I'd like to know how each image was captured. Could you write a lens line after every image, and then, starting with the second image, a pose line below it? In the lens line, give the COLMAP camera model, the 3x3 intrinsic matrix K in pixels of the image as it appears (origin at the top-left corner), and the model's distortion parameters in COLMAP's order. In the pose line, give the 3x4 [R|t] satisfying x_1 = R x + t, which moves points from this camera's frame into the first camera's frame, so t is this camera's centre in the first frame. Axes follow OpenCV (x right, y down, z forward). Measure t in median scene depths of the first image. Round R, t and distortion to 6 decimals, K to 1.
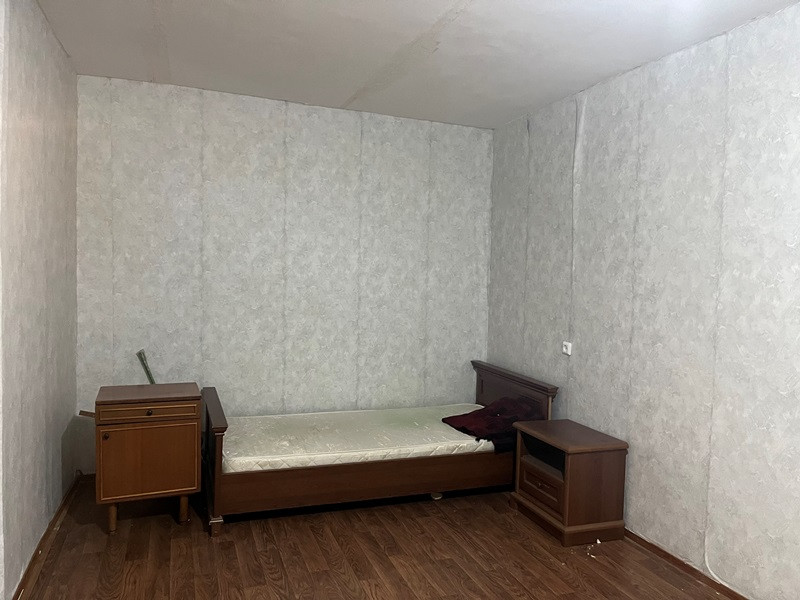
lens RADIAL K [[597.2, 0, 398.0], [0, 597.2, 303.7], [0, 0, 1]] dist [0.083073, -0.118084]
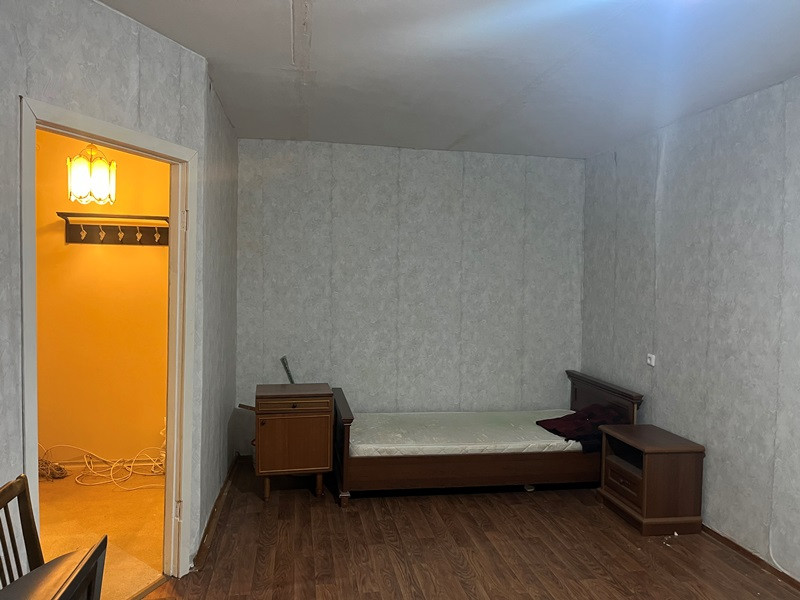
lens RADIAL K [[597.2, 0, 398.0], [0, 597.2, 303.7], [0, 0, 1]] dist [0.083073, -0.118084]
pose [[0.983162, -0.003545, -0.182700, 0.029793], [0.000822, 0.999888, -0.014977, -0.012885], [0.182733, 0.014574, 0.983055, -0.175596]]
